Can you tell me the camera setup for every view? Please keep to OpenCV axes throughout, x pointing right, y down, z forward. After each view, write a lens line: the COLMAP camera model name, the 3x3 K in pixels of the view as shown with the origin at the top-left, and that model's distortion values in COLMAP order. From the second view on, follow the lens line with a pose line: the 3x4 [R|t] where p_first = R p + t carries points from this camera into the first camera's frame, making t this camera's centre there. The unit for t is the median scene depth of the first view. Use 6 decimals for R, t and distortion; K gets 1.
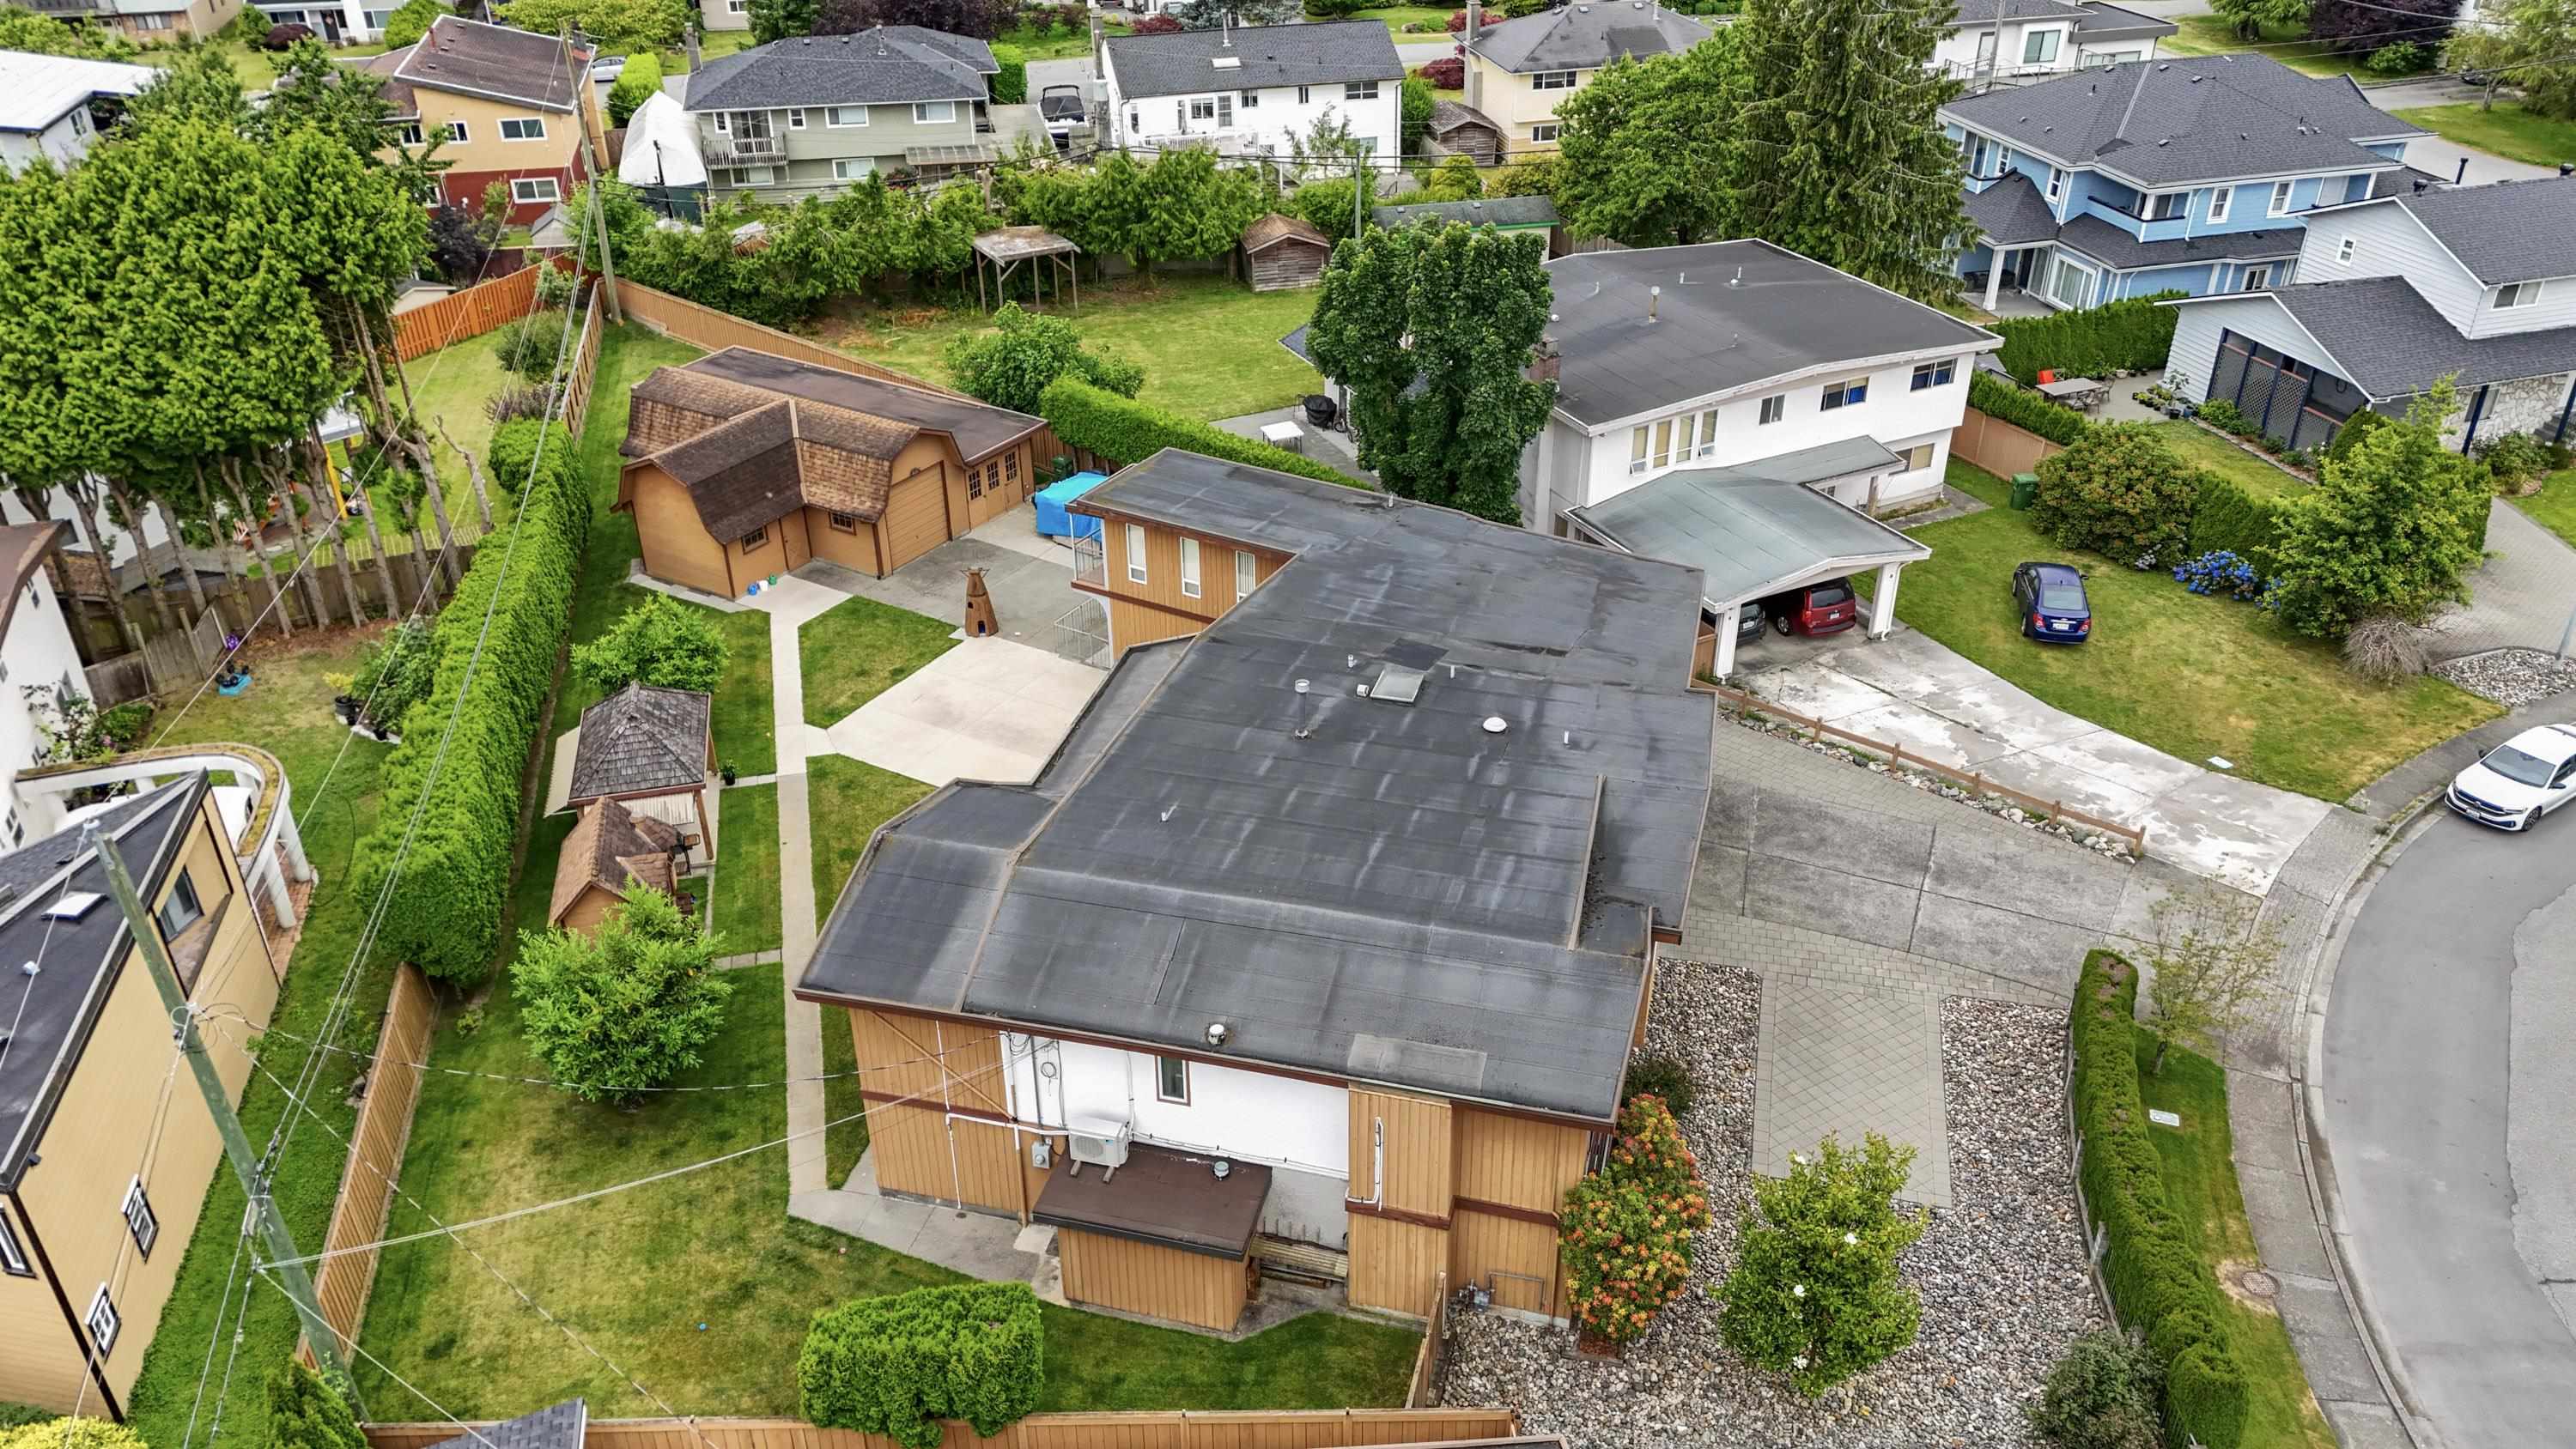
lens RADIAL K [[1885.8, 0, 1285.9], [0, 1885.8, 731.3], [0, 0, 1]] dist [0.073495, -0.073255]
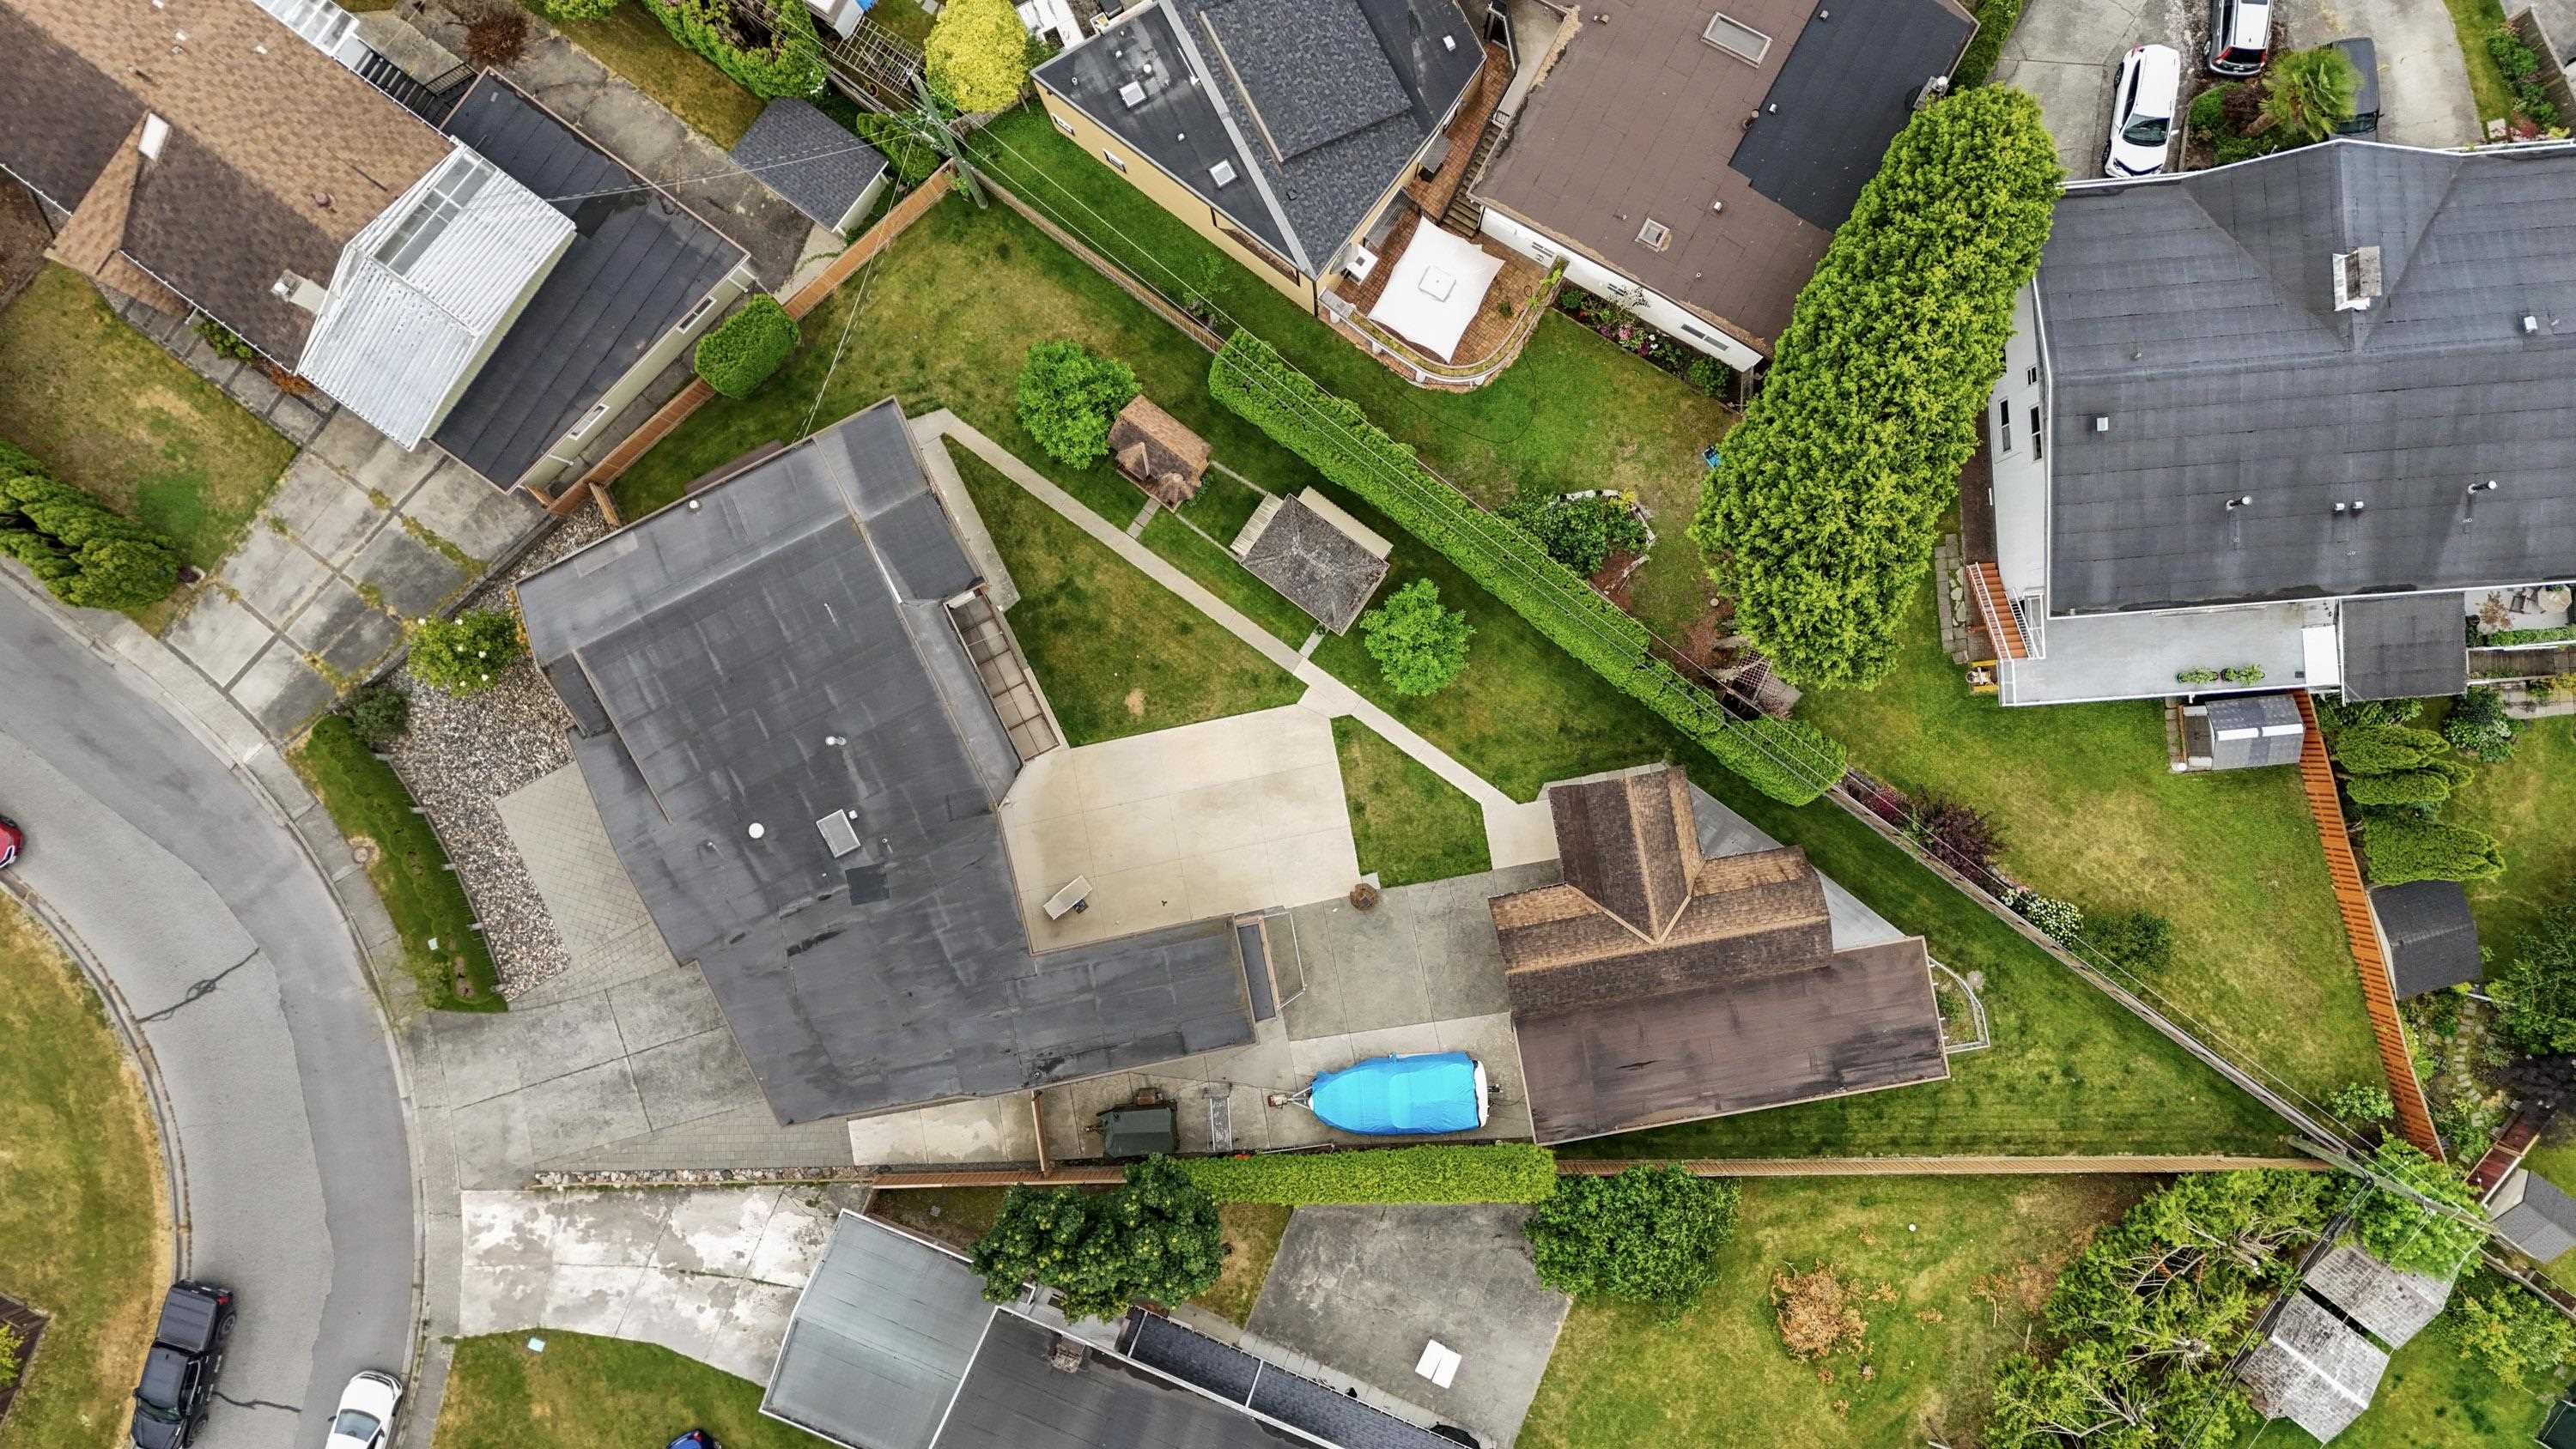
lens RADIAL K [[1885.8, 0, 1299.0], [0, 1885.8, 731.7], [0, 0, 1]] dist [0.073495, -0.073255]
pose [[-0.749880, 0.661322, 0.018247, -0.254326], [-0.309593, -0.375158, 0.873733, -1.217613], [0.584664, 0.649546, 0.486064, 0.353988]]
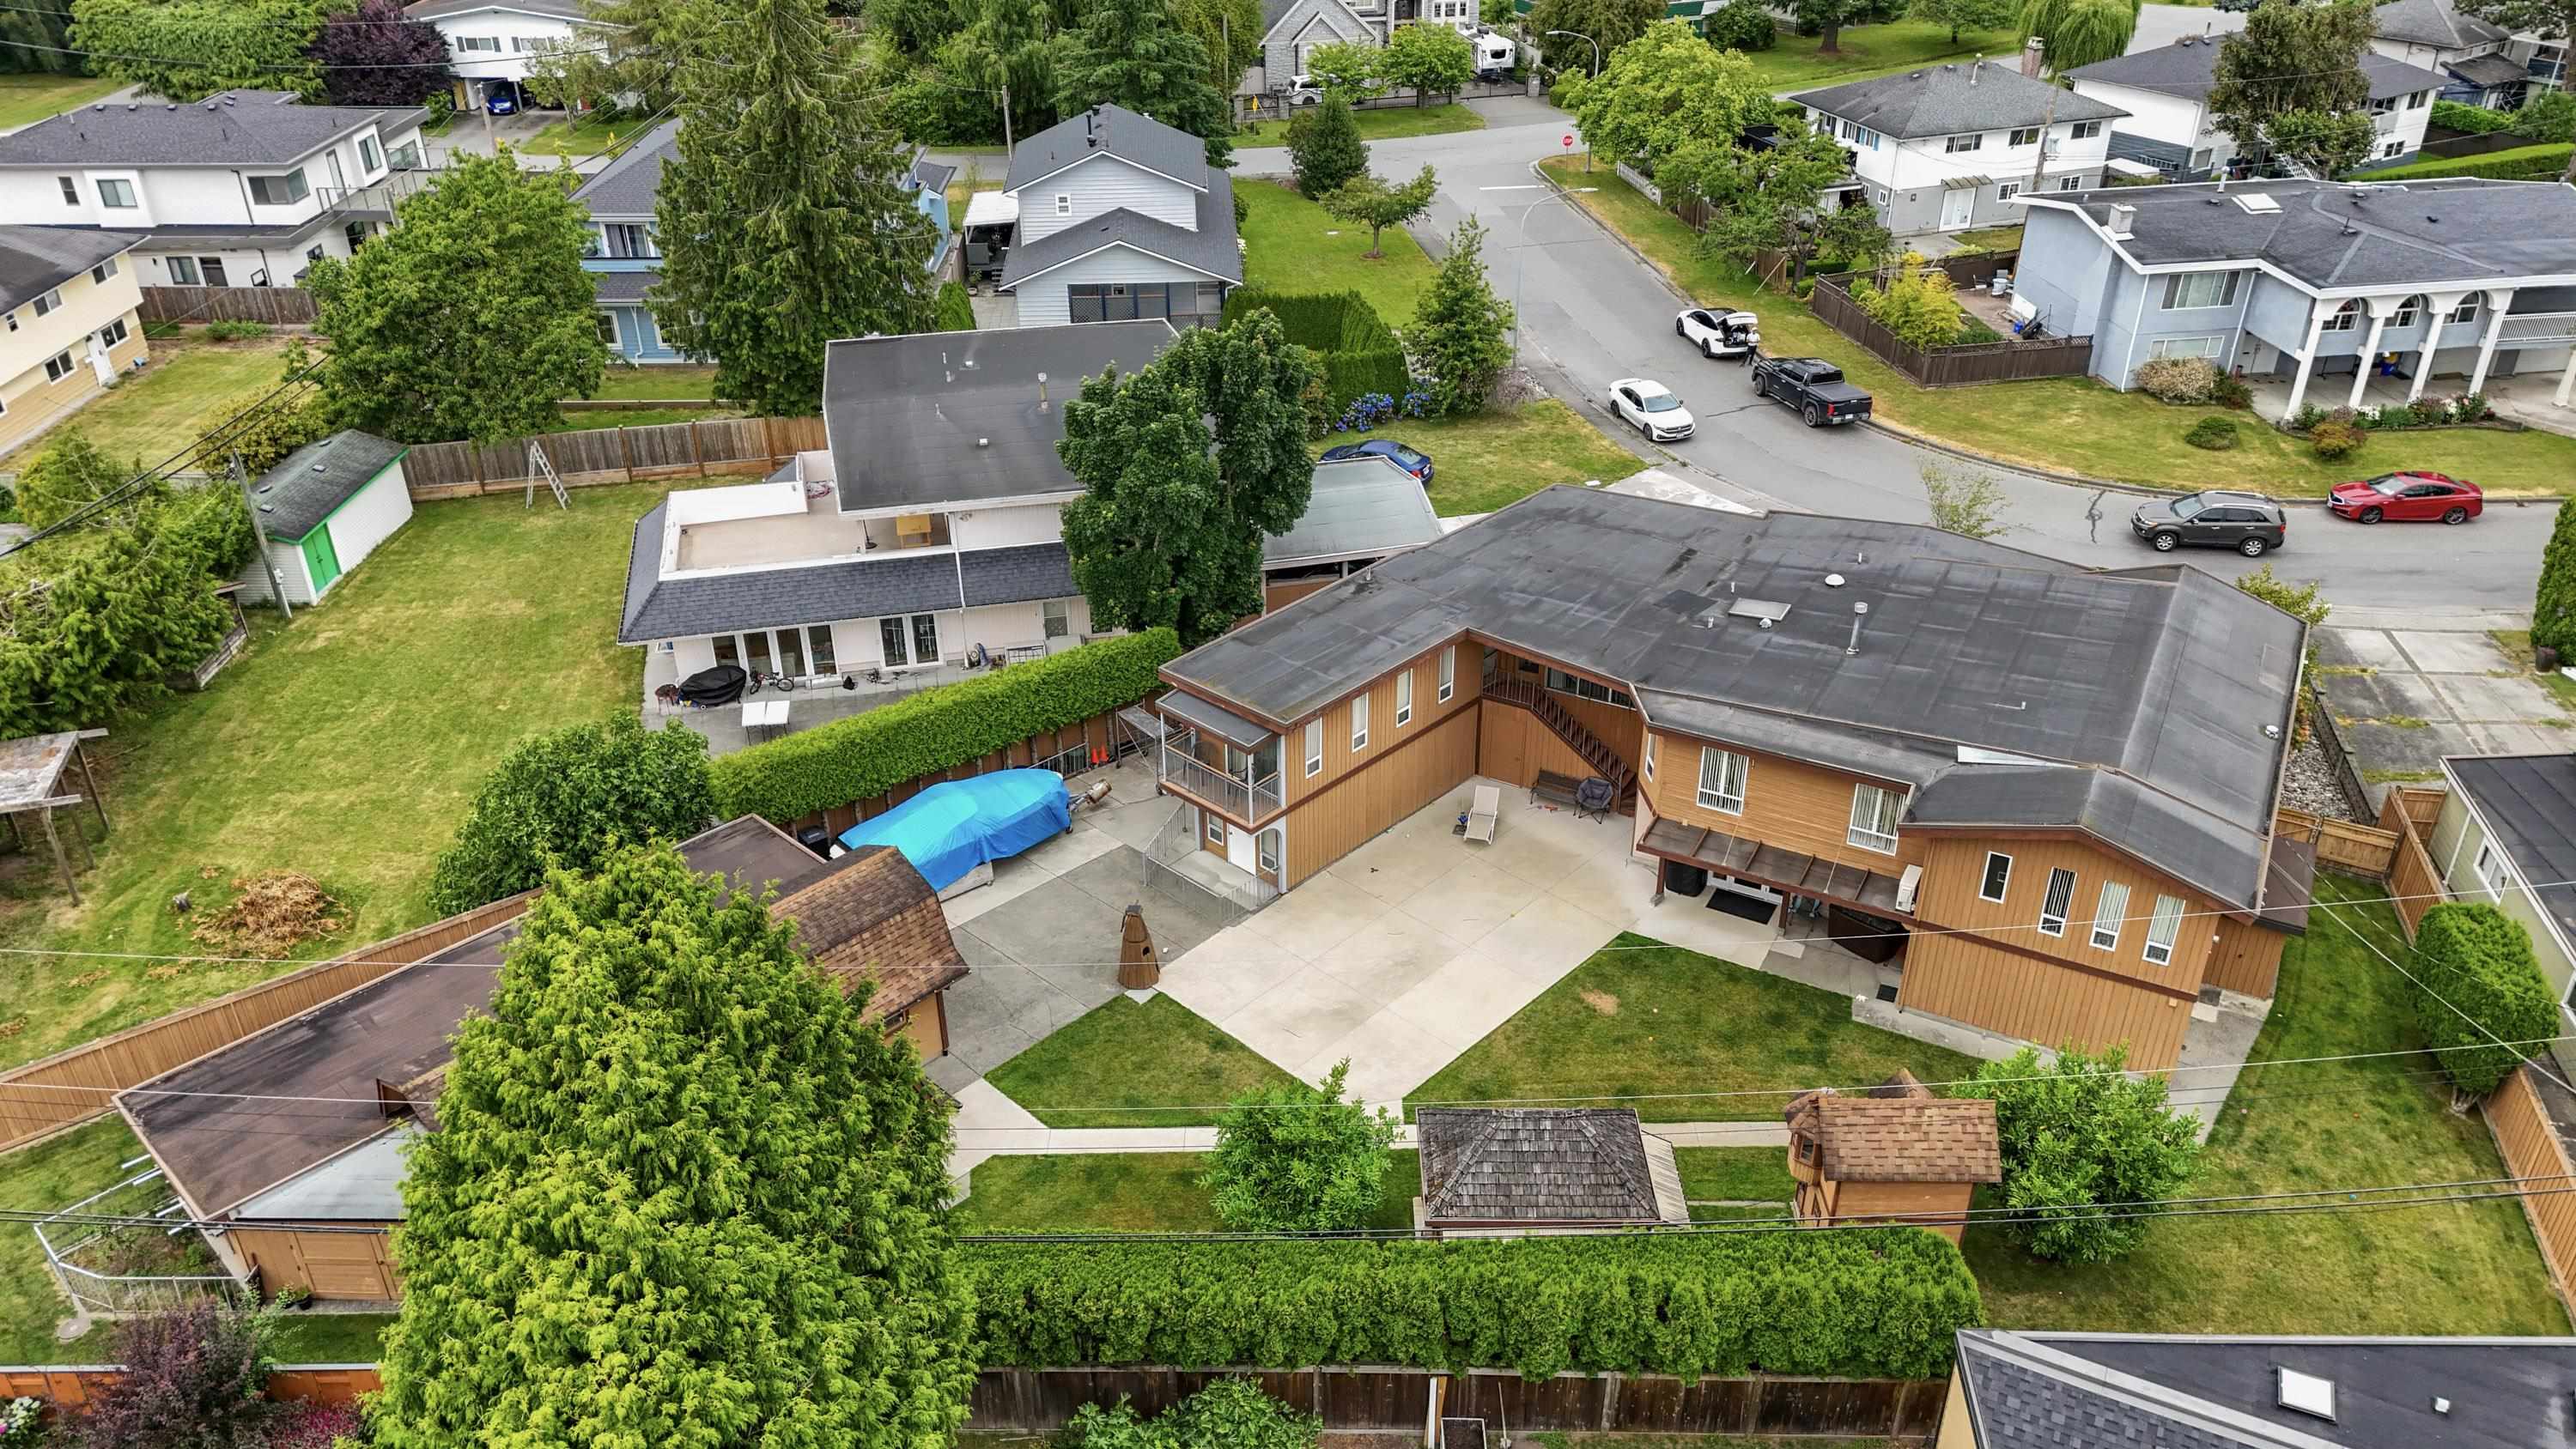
lens RADIAL K [[1885.8, 0, 1295.6], [0, 1885.8, 715.7], [0, 0, 1]] dist [0.073495, -0.073255]
pose [[0.228104, -0.476608, 0.849007, -0.884001], [0.500658, 0.805294, 0.317557, -0.416659], [-0.835051, 0.352626, 0.422309, 0.643374]]
